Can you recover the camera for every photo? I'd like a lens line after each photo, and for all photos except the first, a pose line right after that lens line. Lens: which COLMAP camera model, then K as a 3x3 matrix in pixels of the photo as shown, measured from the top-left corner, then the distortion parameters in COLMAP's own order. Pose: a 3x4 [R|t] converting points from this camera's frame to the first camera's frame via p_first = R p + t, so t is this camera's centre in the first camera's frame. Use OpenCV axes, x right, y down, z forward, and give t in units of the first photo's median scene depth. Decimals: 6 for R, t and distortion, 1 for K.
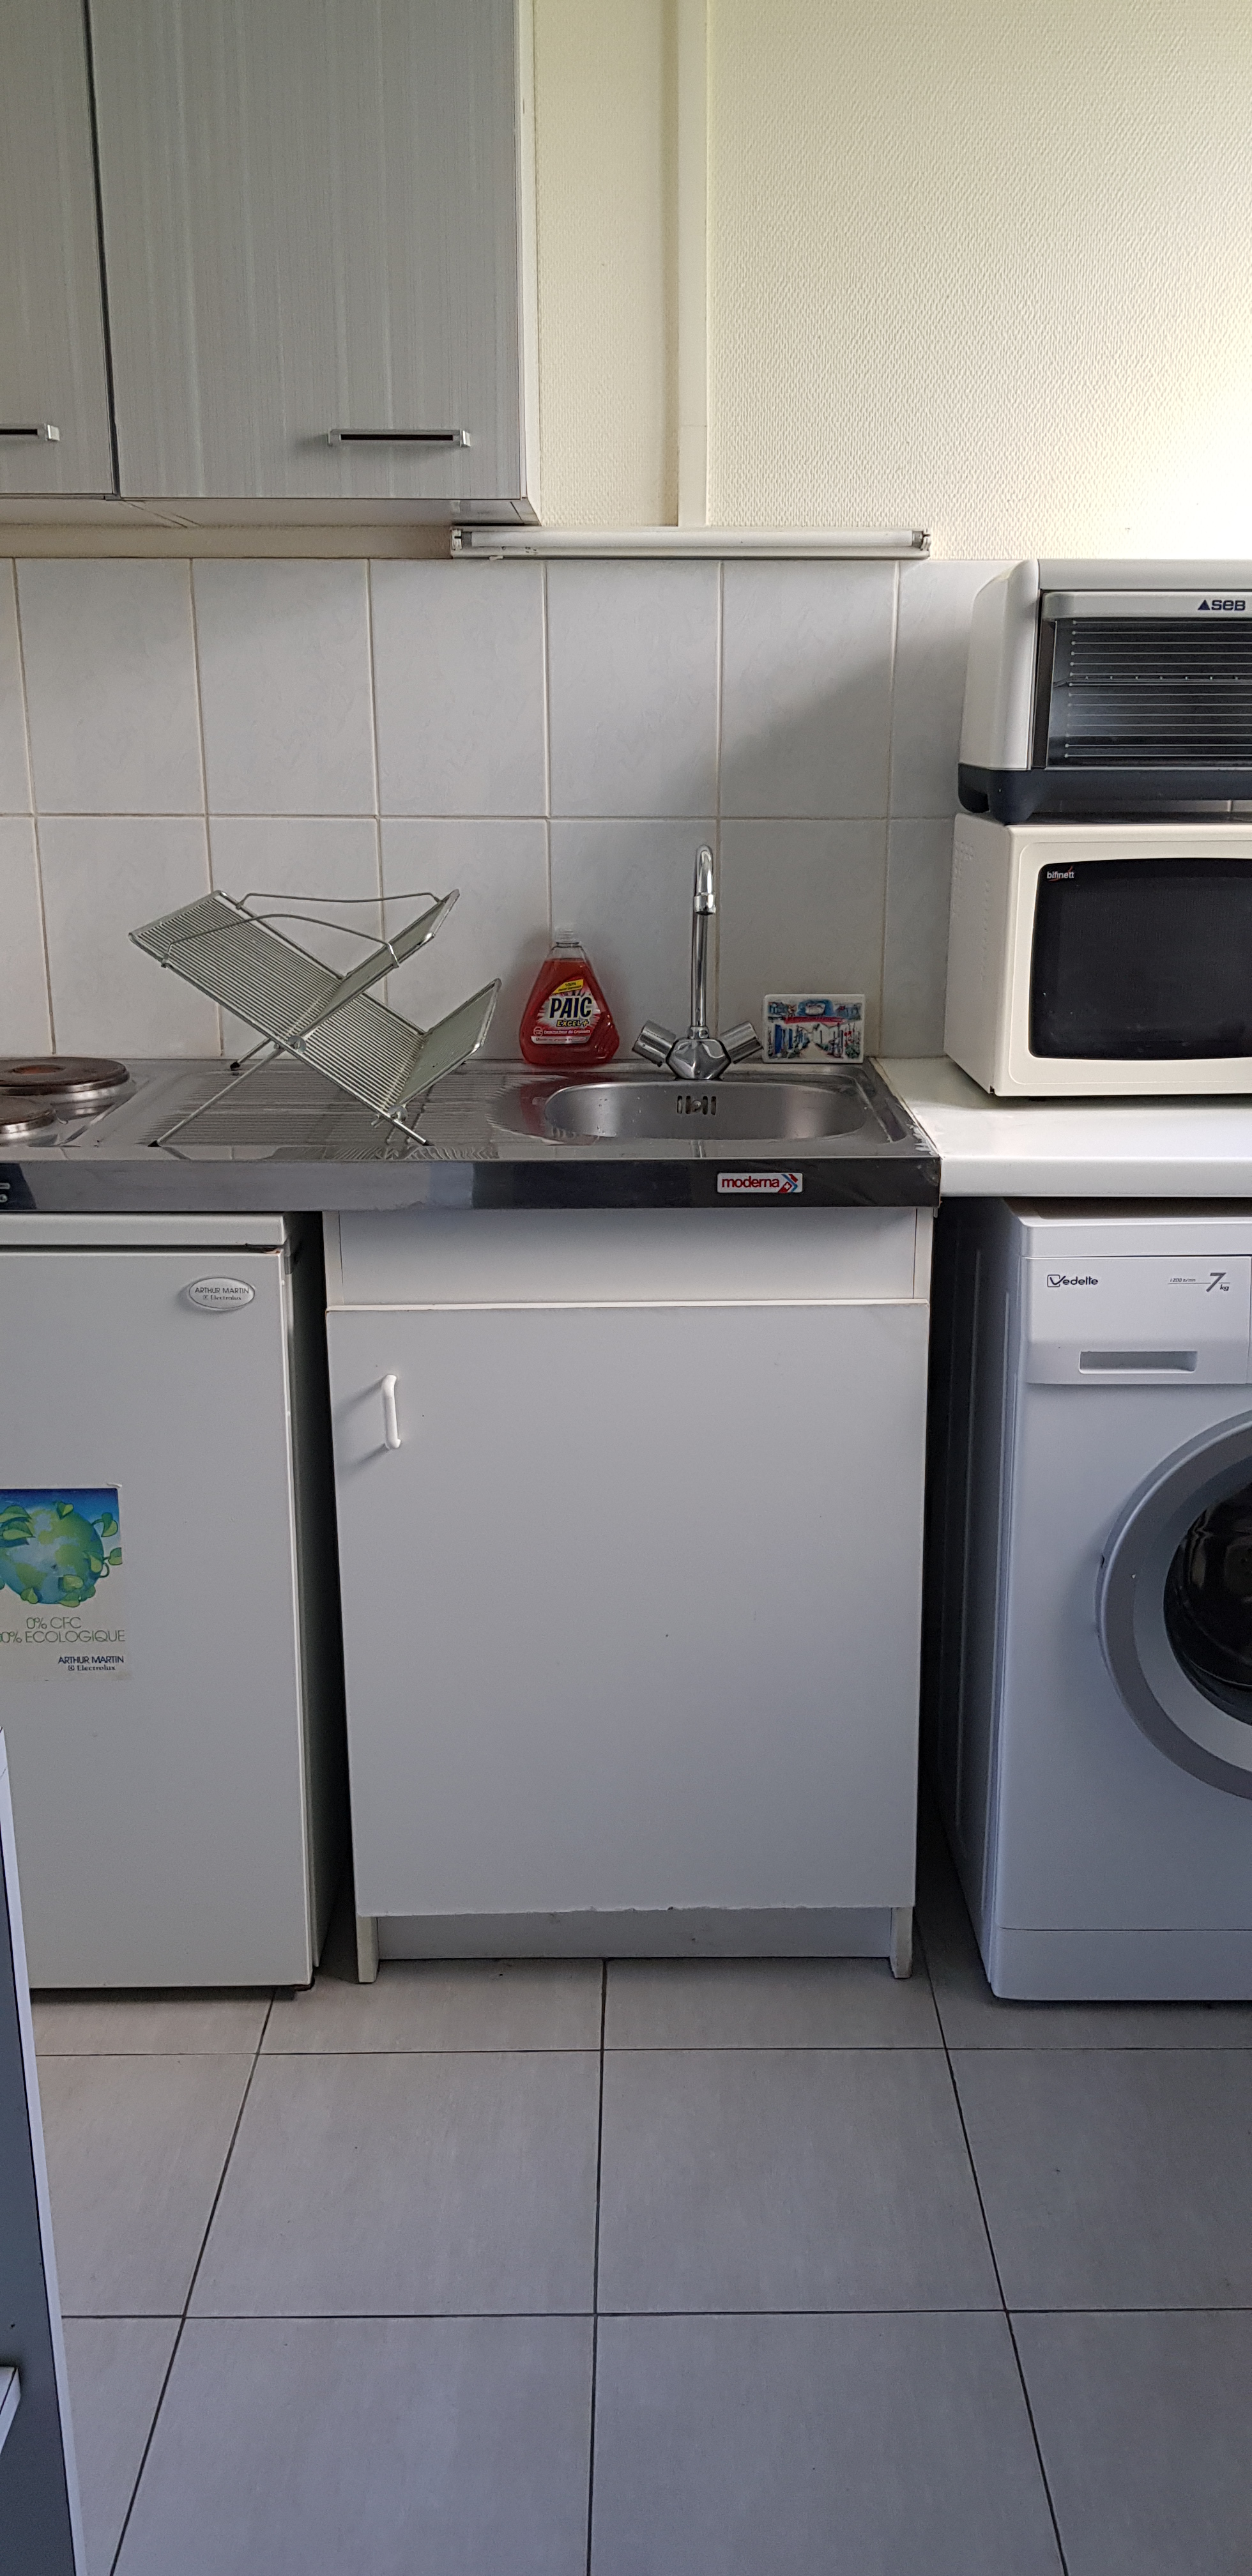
lens RADIAL K [[2107.6, 0, 686.3], [0, 2107.6, 1378.2], [0, 0, 1]] dist [-0.004734, -0.003909]
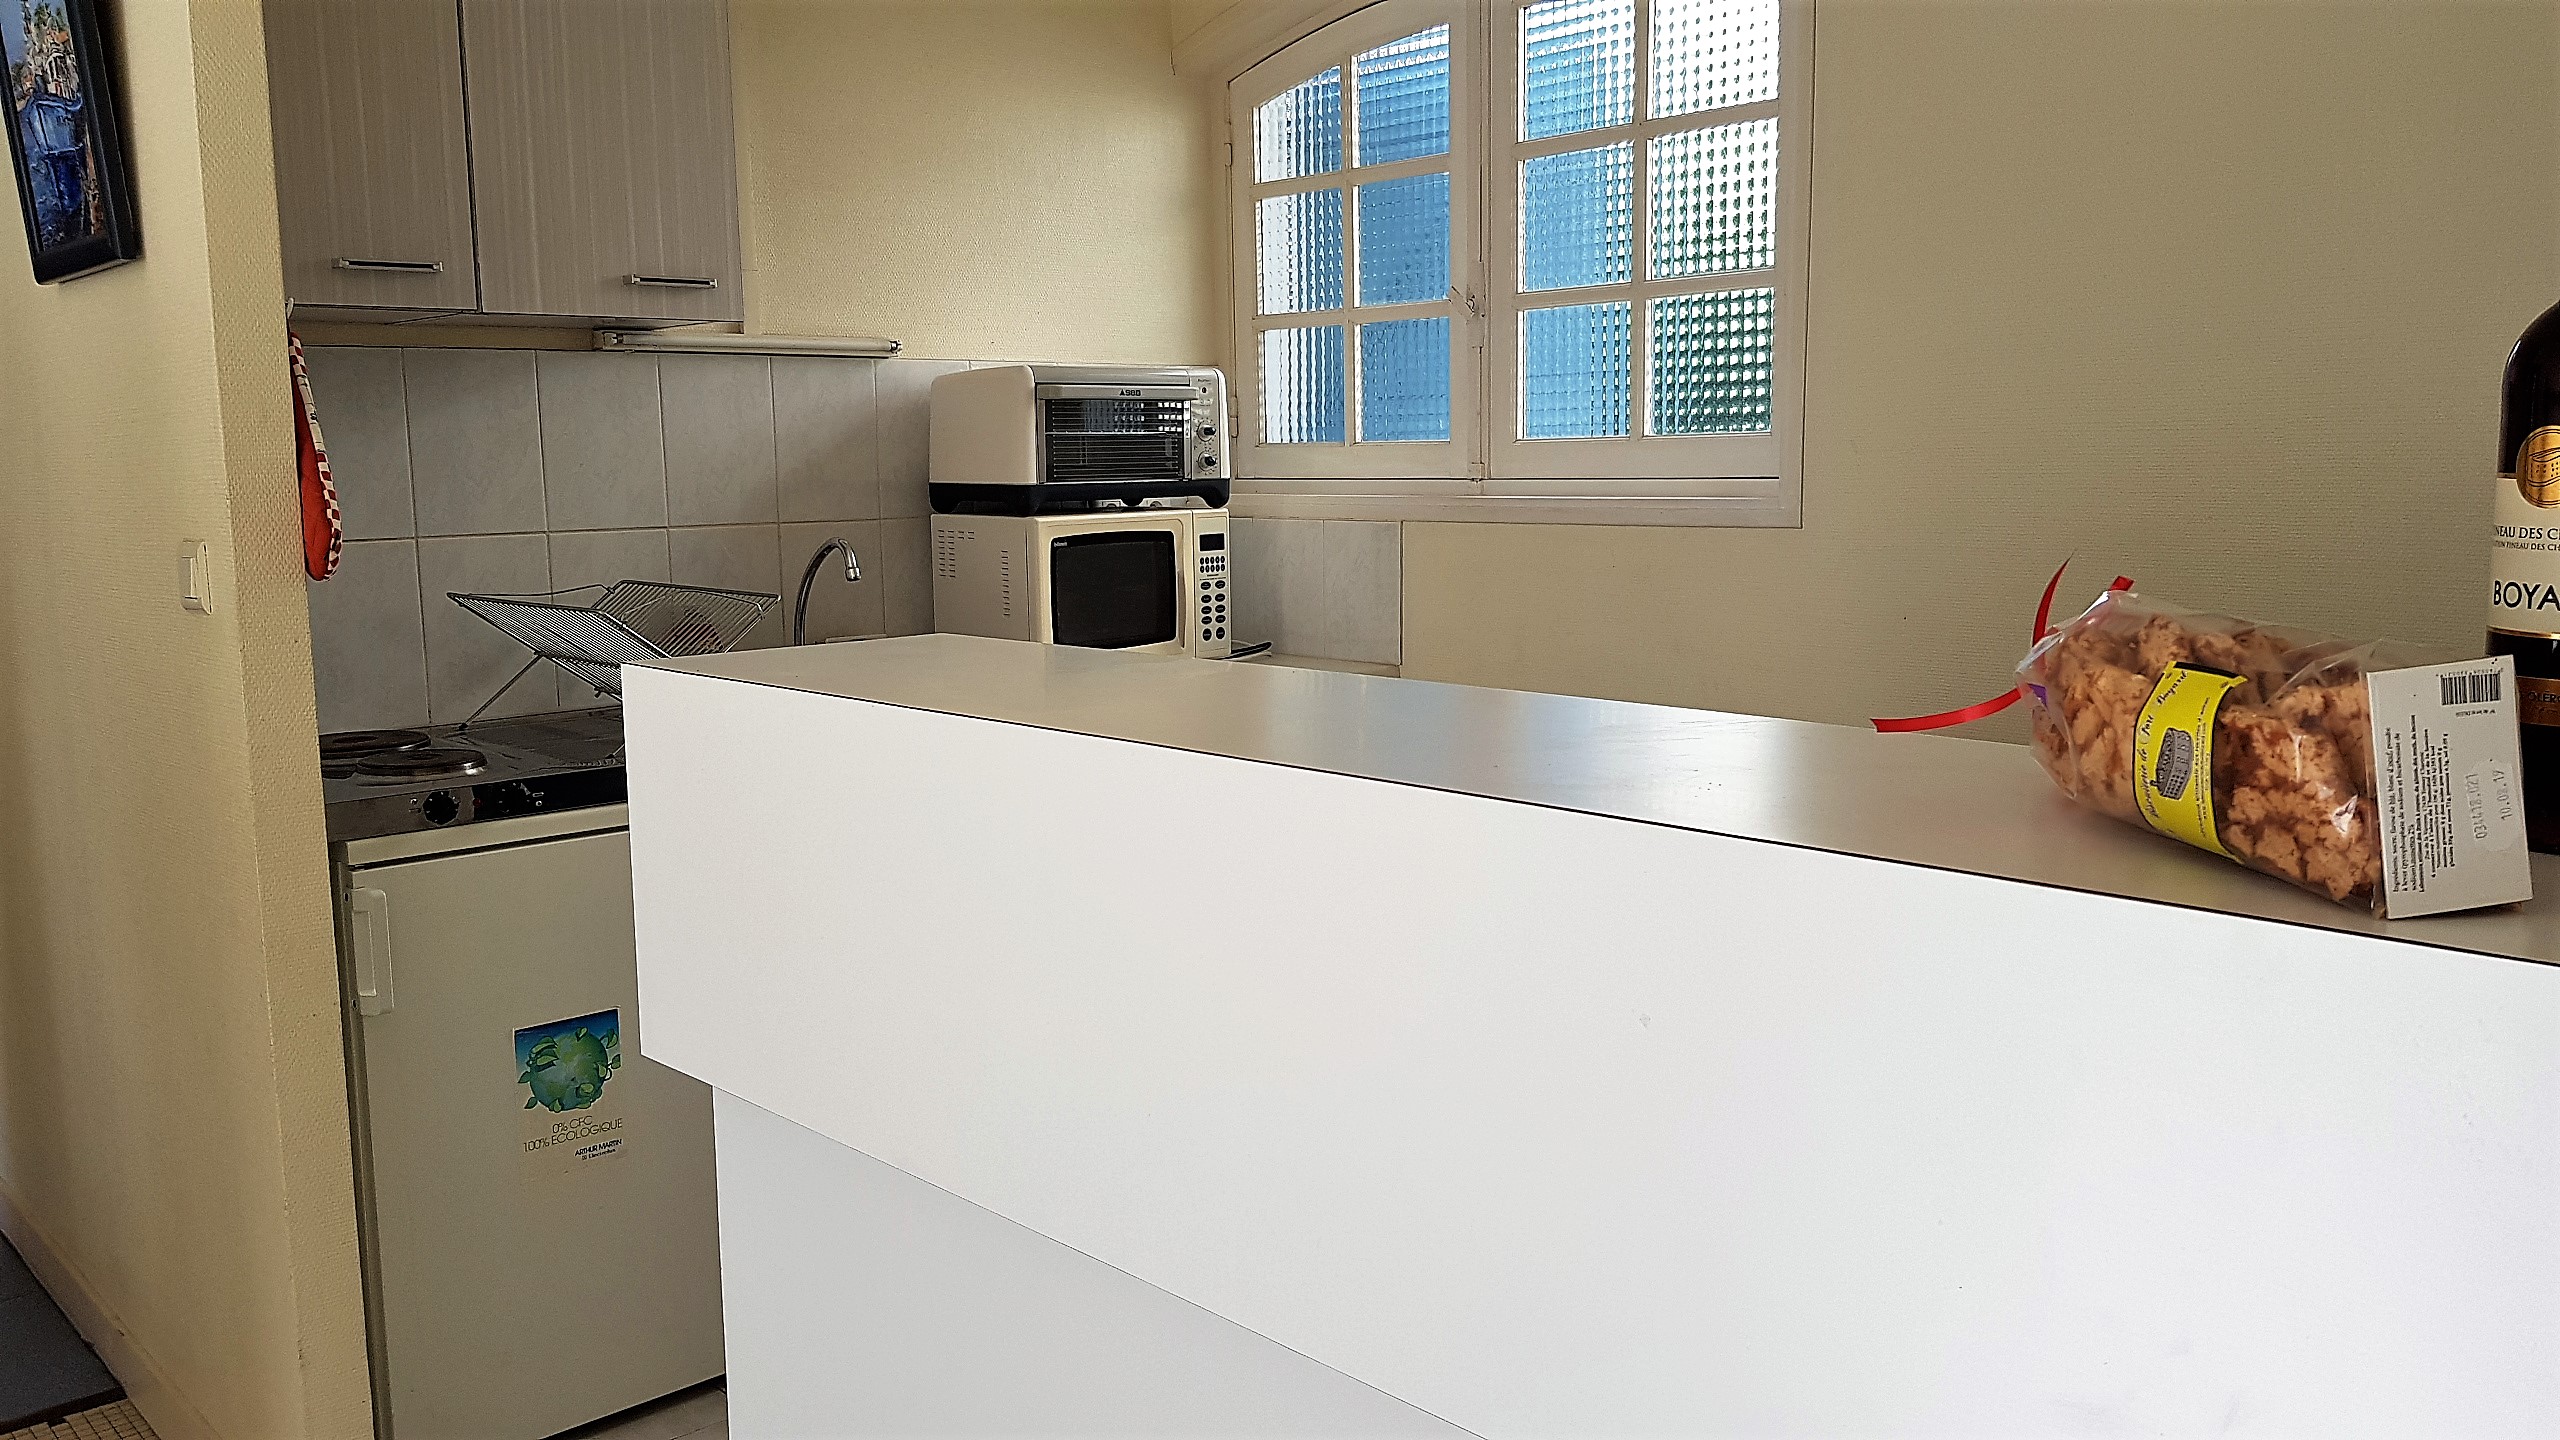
lens RADIAL K [[1944.0, 0, 1279.3], [0, 1944.0, 718.7], [0, 0, 1]] dist [-0.000160, 0.001131]
pose [[0.737526, -0.105573, 0.667015, -0.751384], [0.210681, 0.974379, -0.078731, 0.056828], [-0.641614, 0.198593, 0.740872, -0.239247]]
